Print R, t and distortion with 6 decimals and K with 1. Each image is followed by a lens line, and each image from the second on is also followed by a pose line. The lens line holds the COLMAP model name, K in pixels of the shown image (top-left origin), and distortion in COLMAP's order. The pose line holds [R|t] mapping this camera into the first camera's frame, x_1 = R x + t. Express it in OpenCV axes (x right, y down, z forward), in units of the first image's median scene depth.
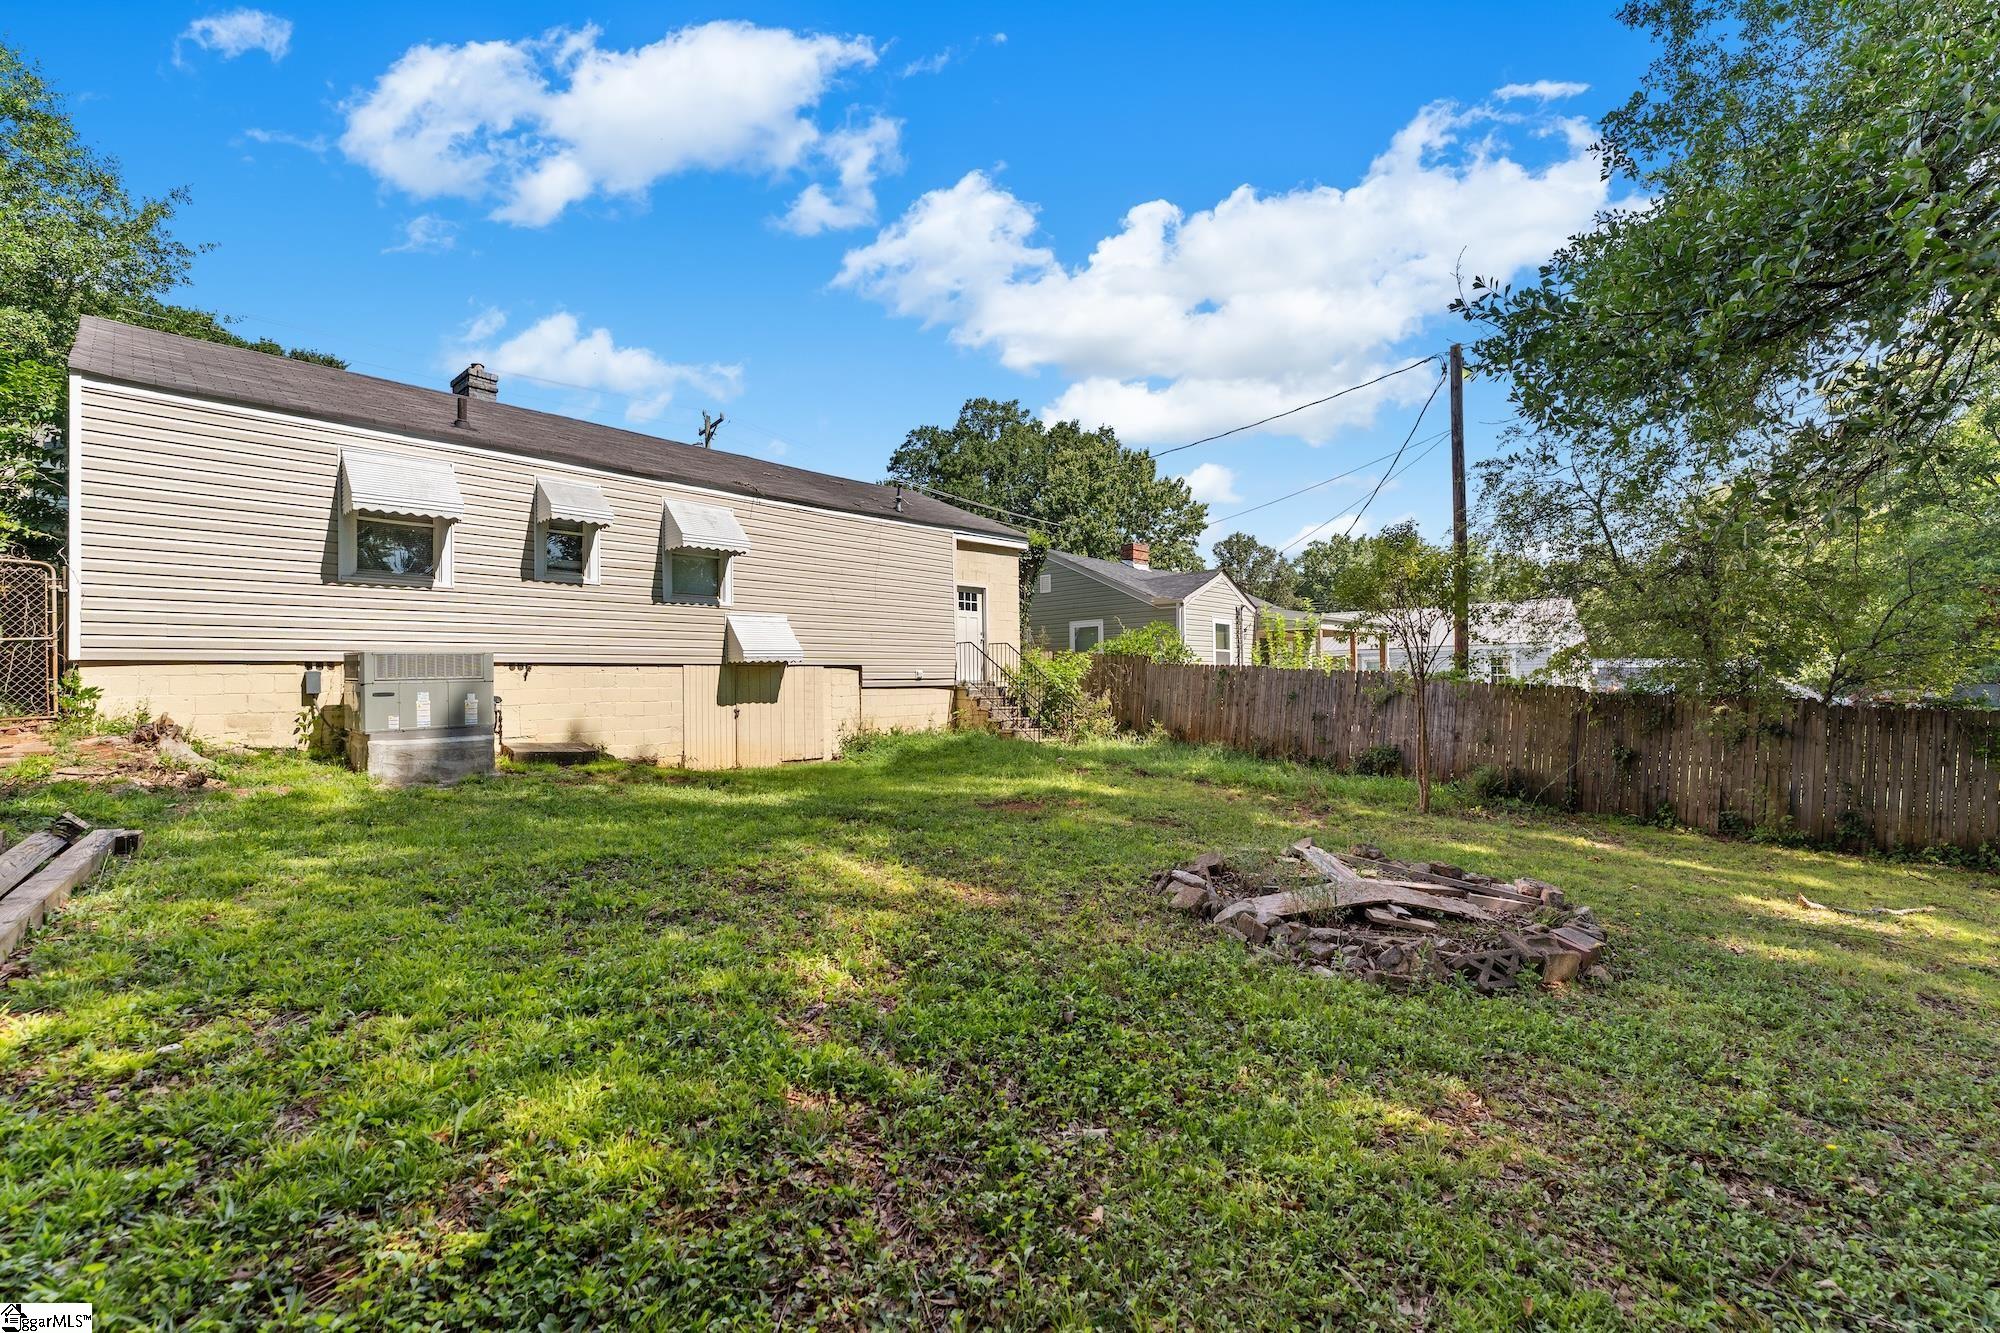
lens RADIAL K [[805.2, 0, 1007.6], [0, 805.2, 674.4], [0, 0, 1]] dist [-0.001327, 0.000191]
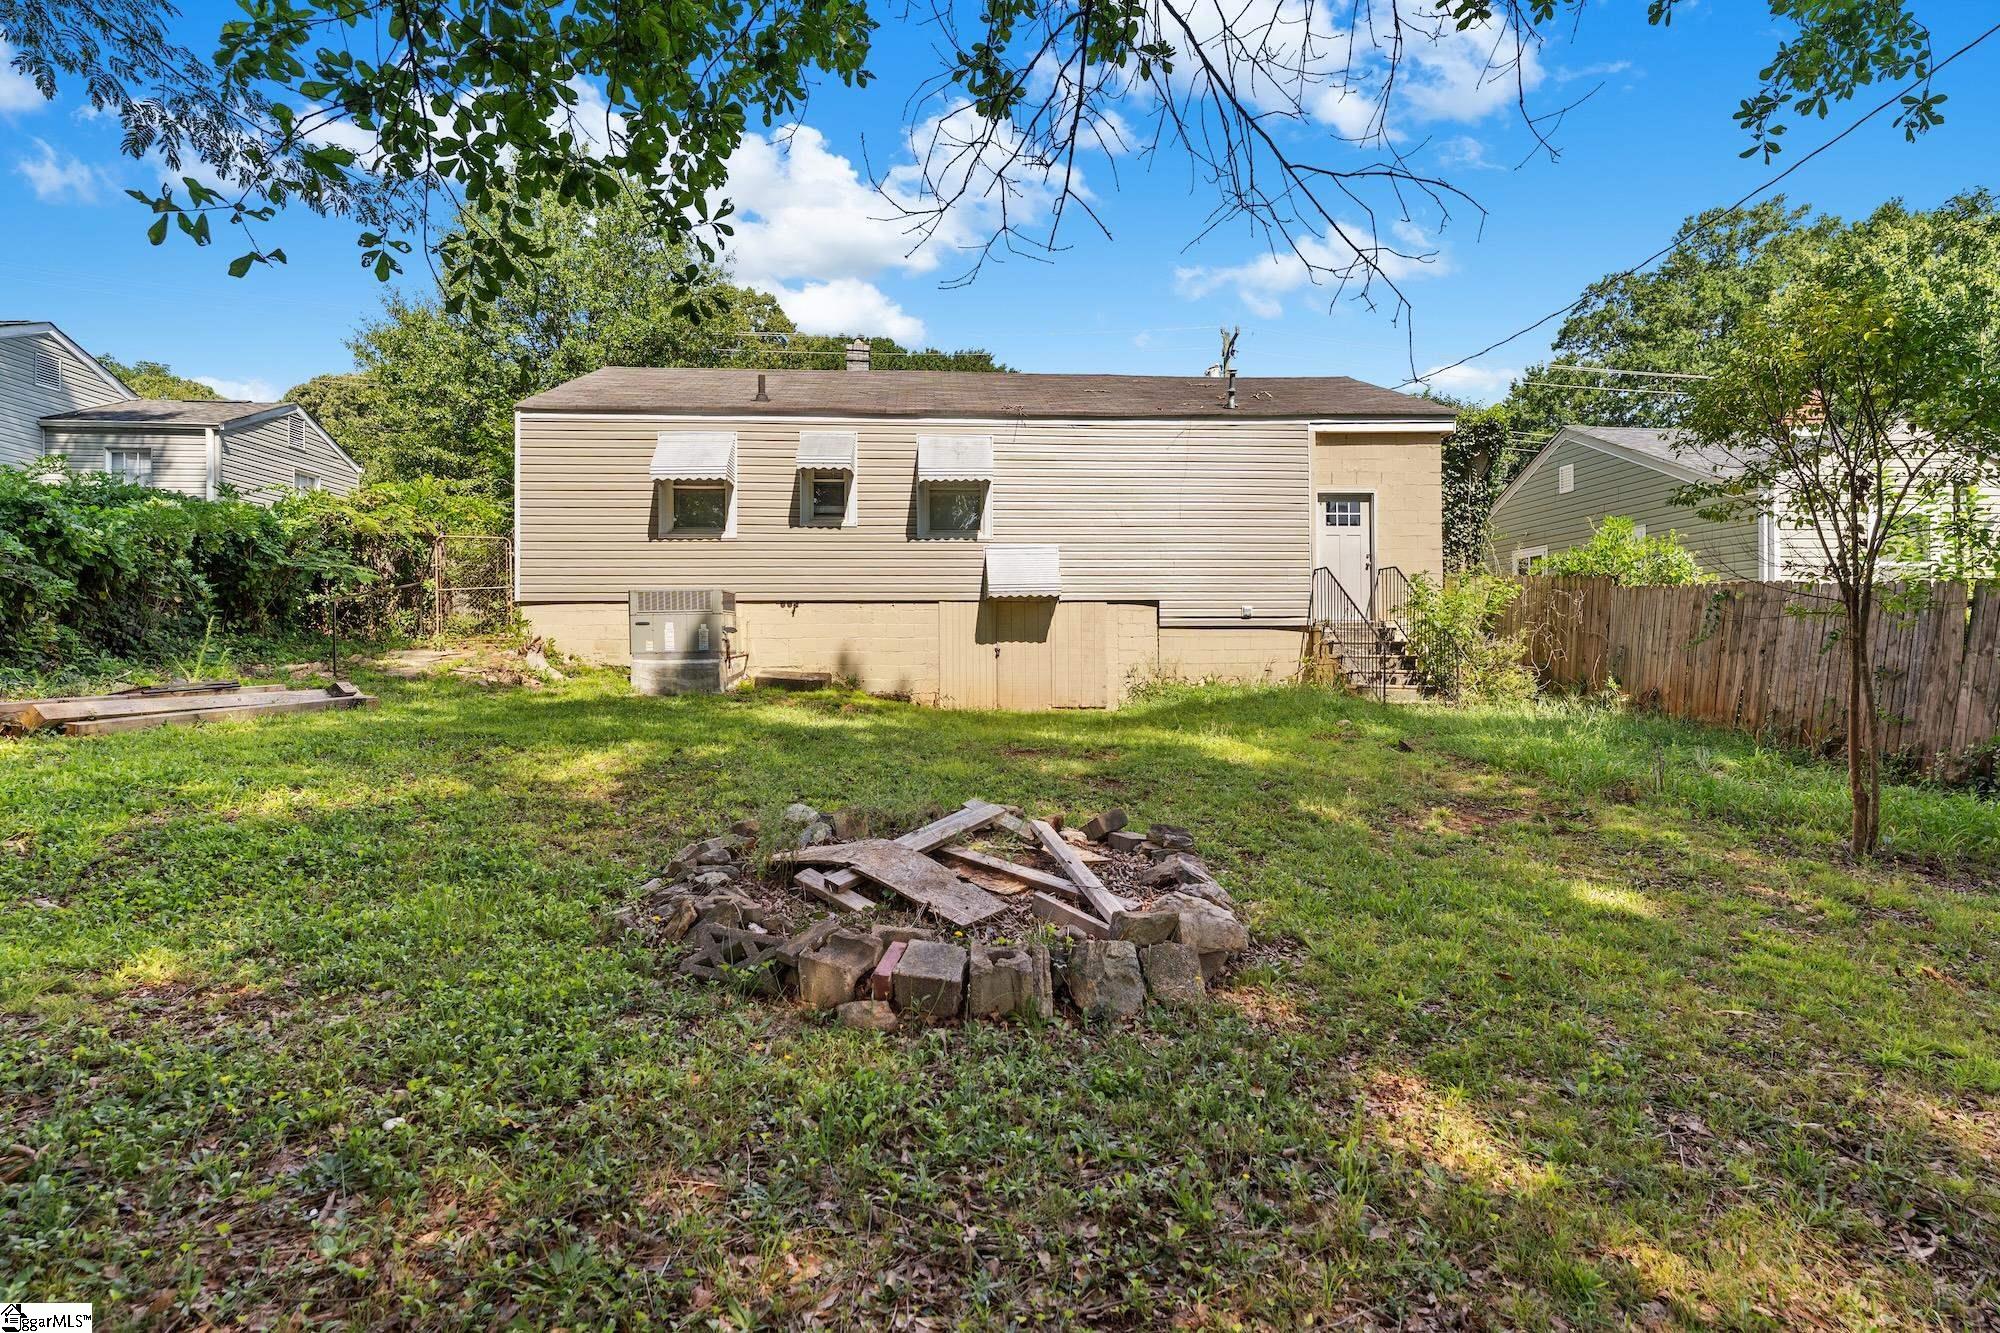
lens RADIAL K [[949.4, 0, 999.2], [0, 949.4, 656.2], [0, 0, 1]] dist [-0.001079, -0.000123]
pose [[0.730046, 0.010914, -0.683311, 0.420722], [0.002263, 0.999828, 0.018387, 0.032082], [0.683394, -0.014970, 0.729896, 0.183810]]
